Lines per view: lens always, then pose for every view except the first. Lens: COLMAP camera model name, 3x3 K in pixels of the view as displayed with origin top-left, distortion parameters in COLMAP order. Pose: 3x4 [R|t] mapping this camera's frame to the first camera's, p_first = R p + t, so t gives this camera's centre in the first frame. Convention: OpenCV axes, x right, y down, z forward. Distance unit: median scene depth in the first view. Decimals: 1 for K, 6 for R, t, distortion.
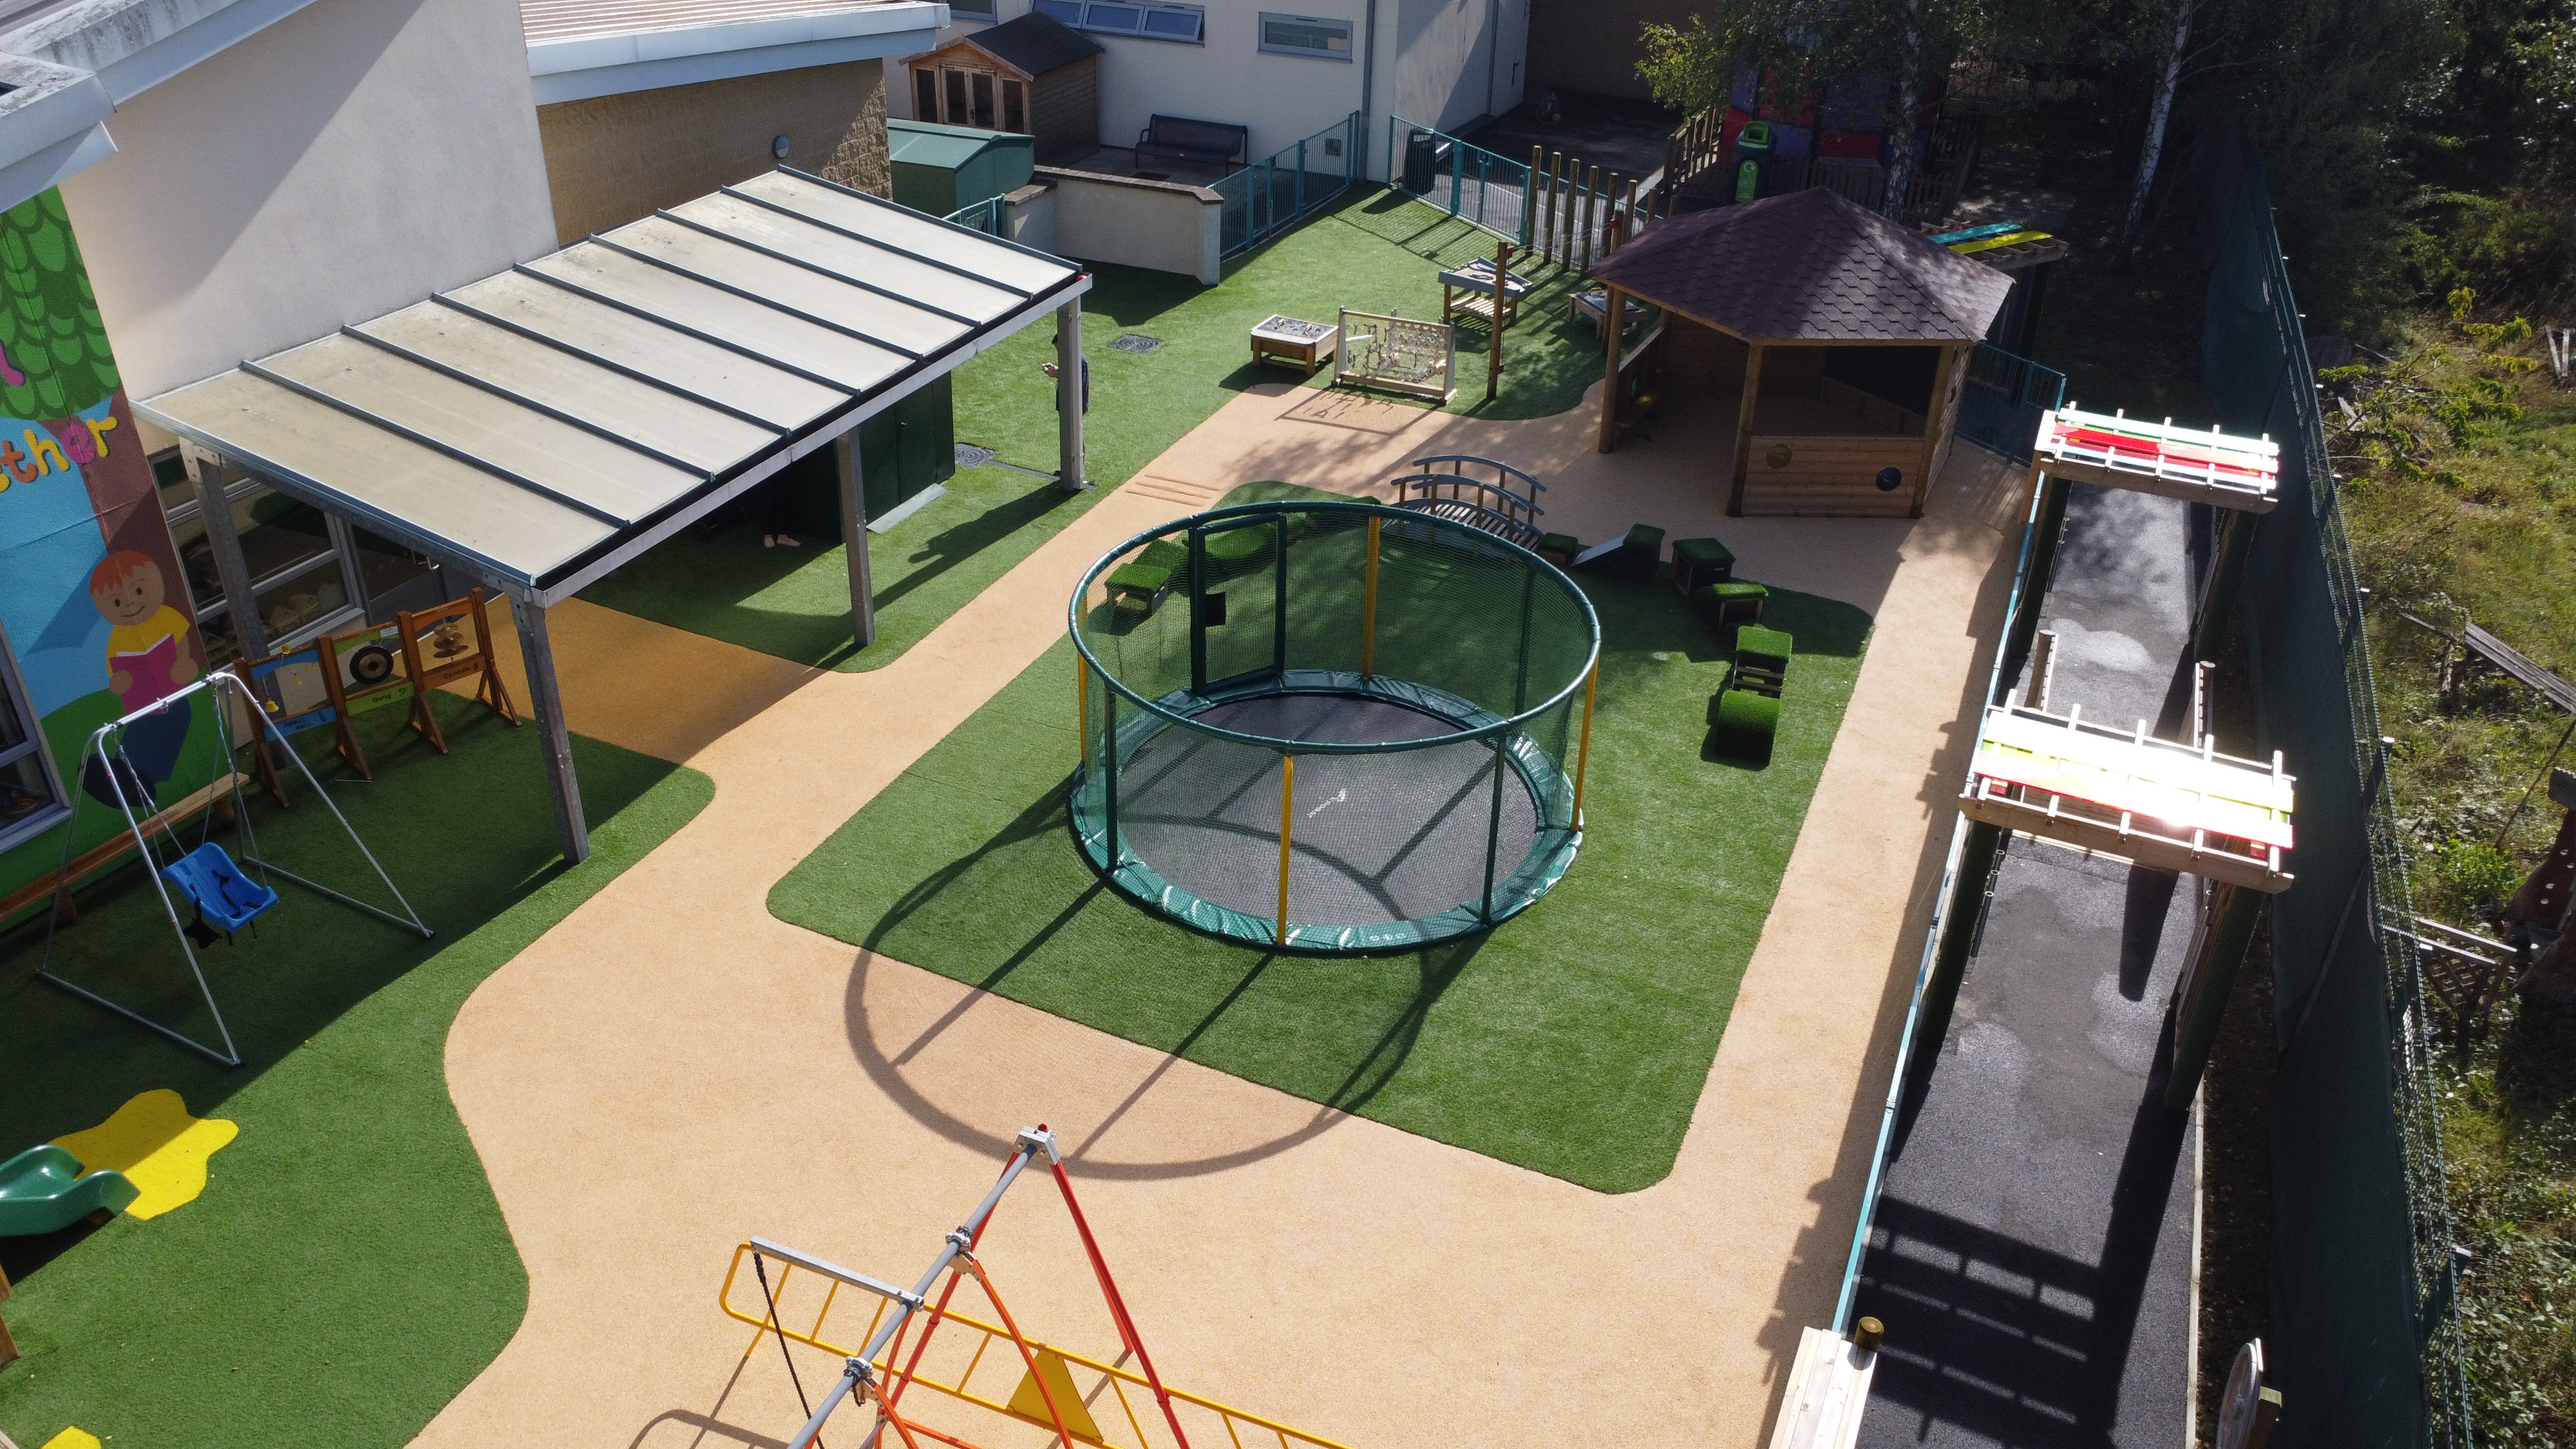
lens RADIAL K [[1929.6, 0, 1288.0], [0, 1929.6, 724.5], [0, 0, 1]] dist [-0.090359, 0.157688]
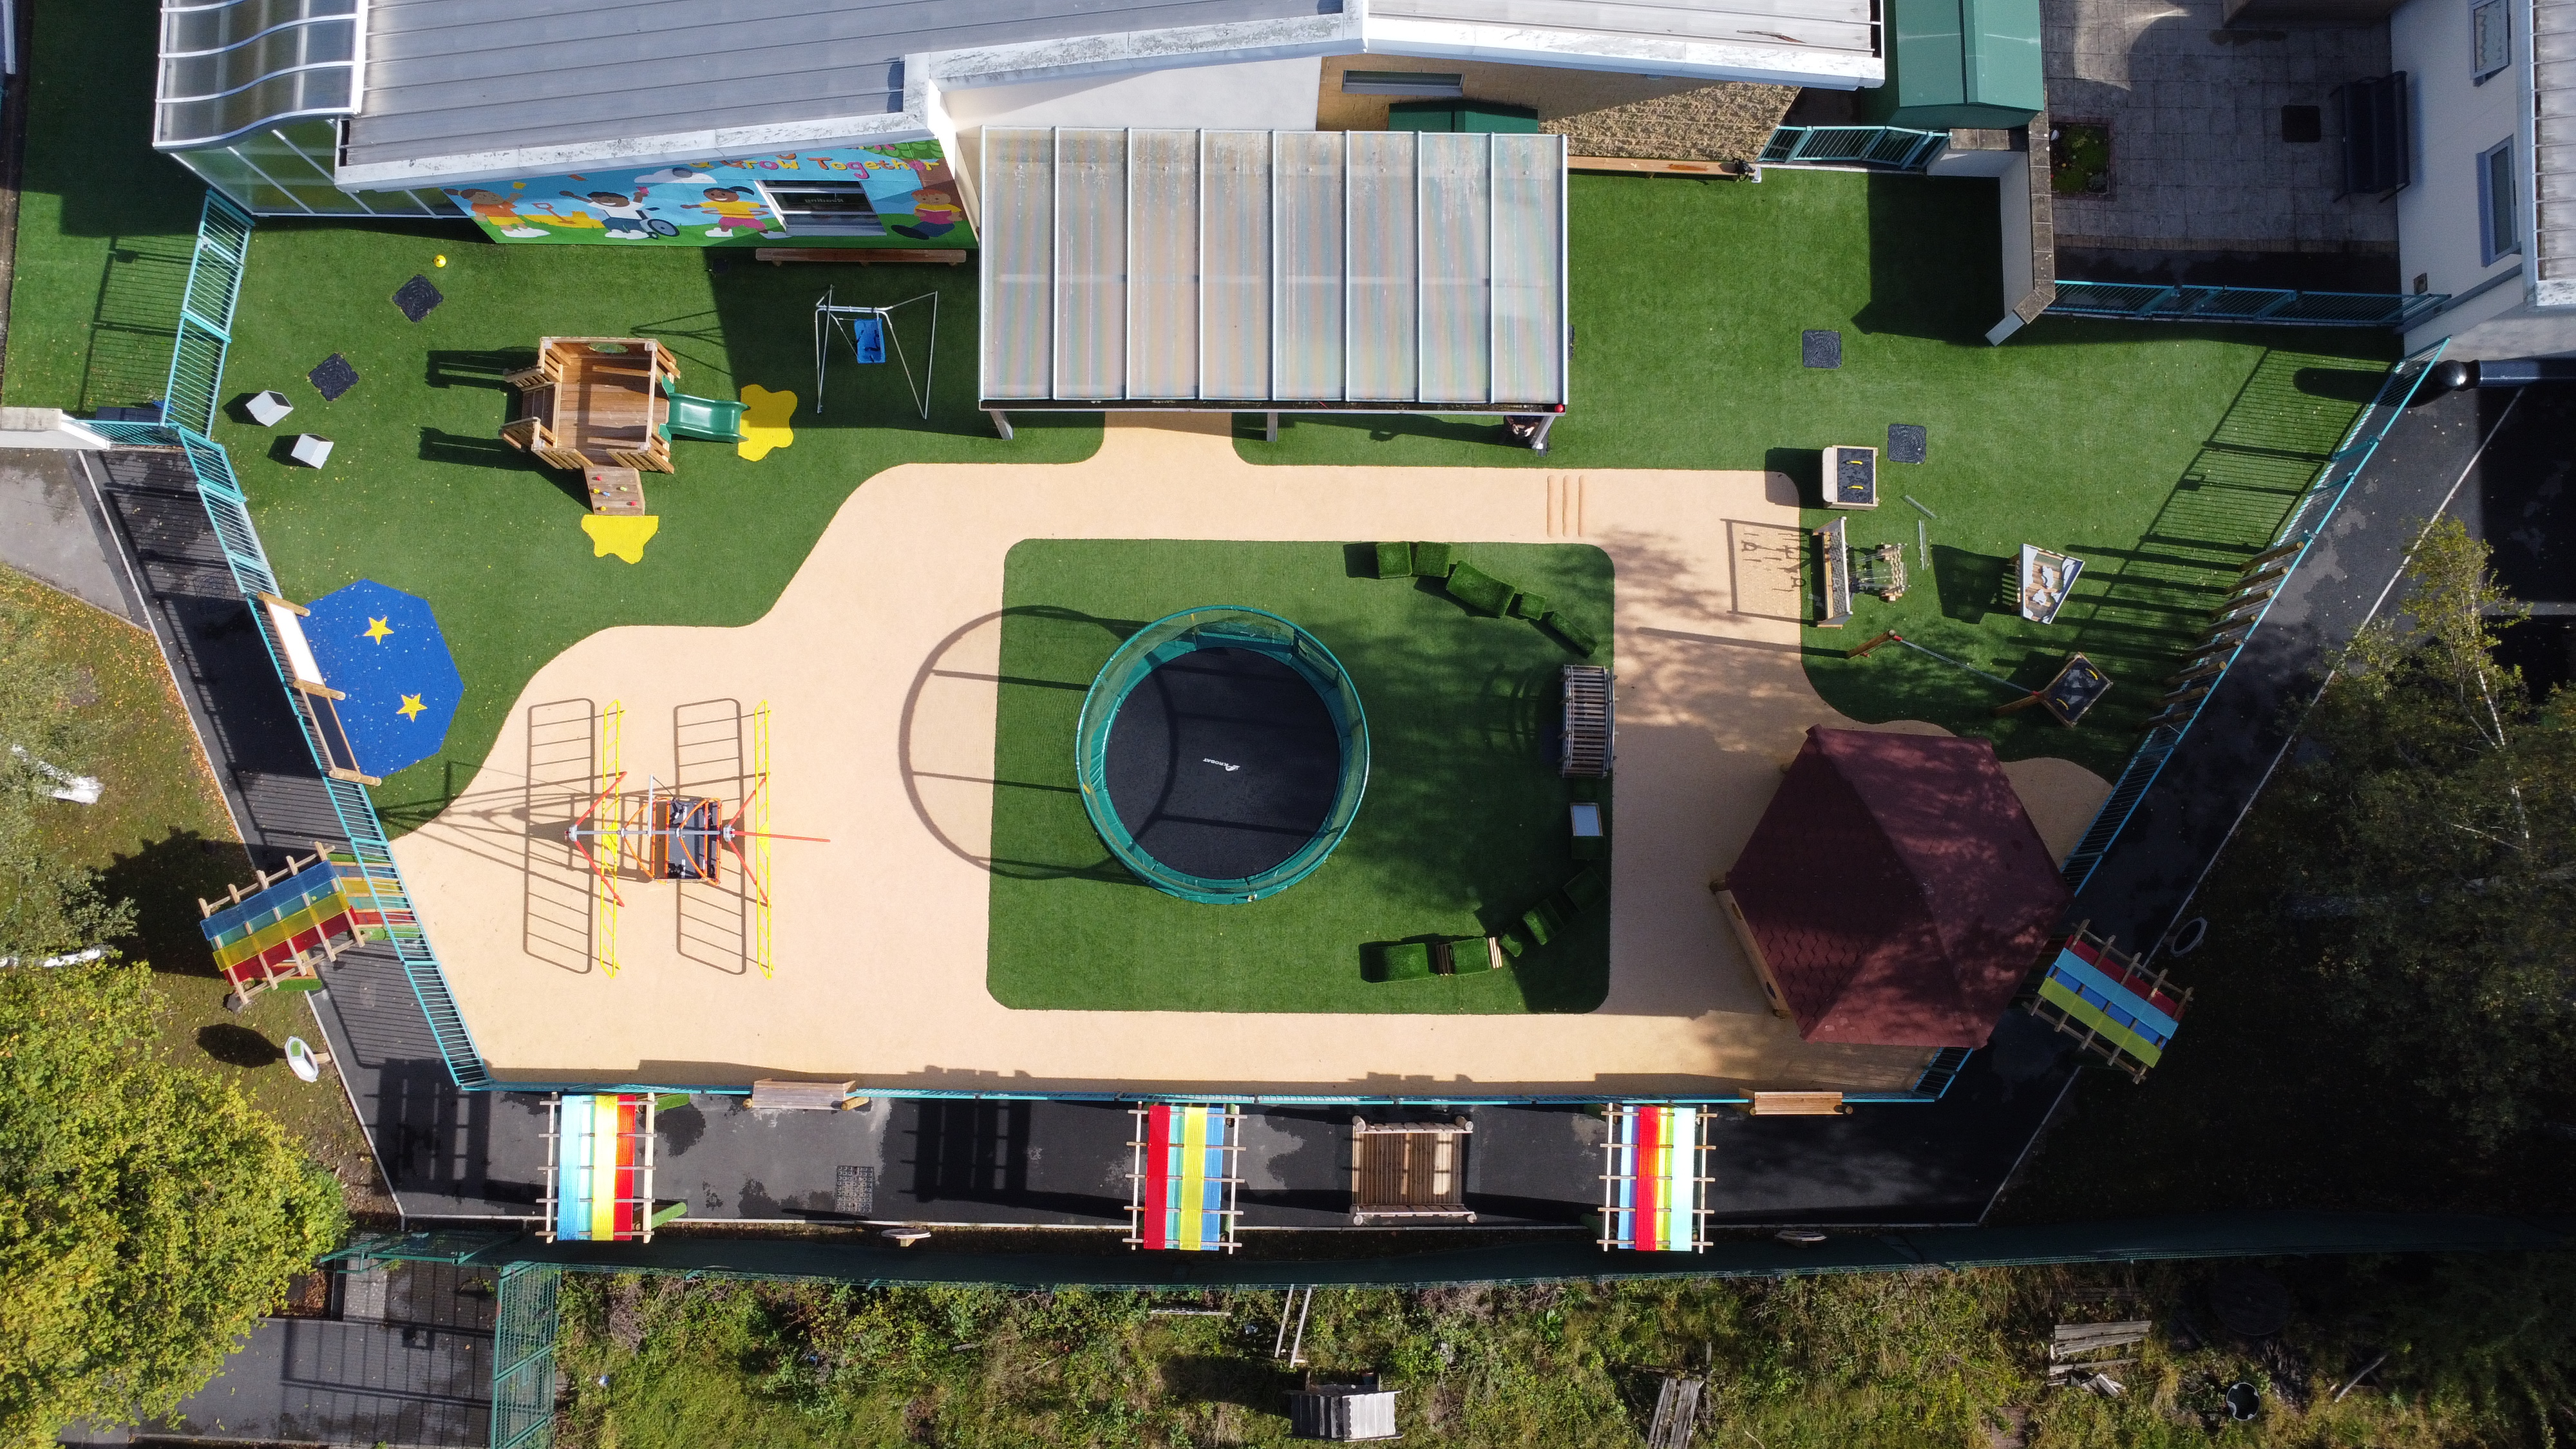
lens RADIAL K [[1929.6, 0, 1288.0], [0, 1929.6, 724.5], [0, 0, 1]] dist [-0.090359, 0.157688]
pose [[0.393557, 0.910801, -0.124717, 0.227480], [-0.475980, 0.317950, 0.819970, -1.426838], [0.786484, -0.263342, 0.558654, 0.046590]]
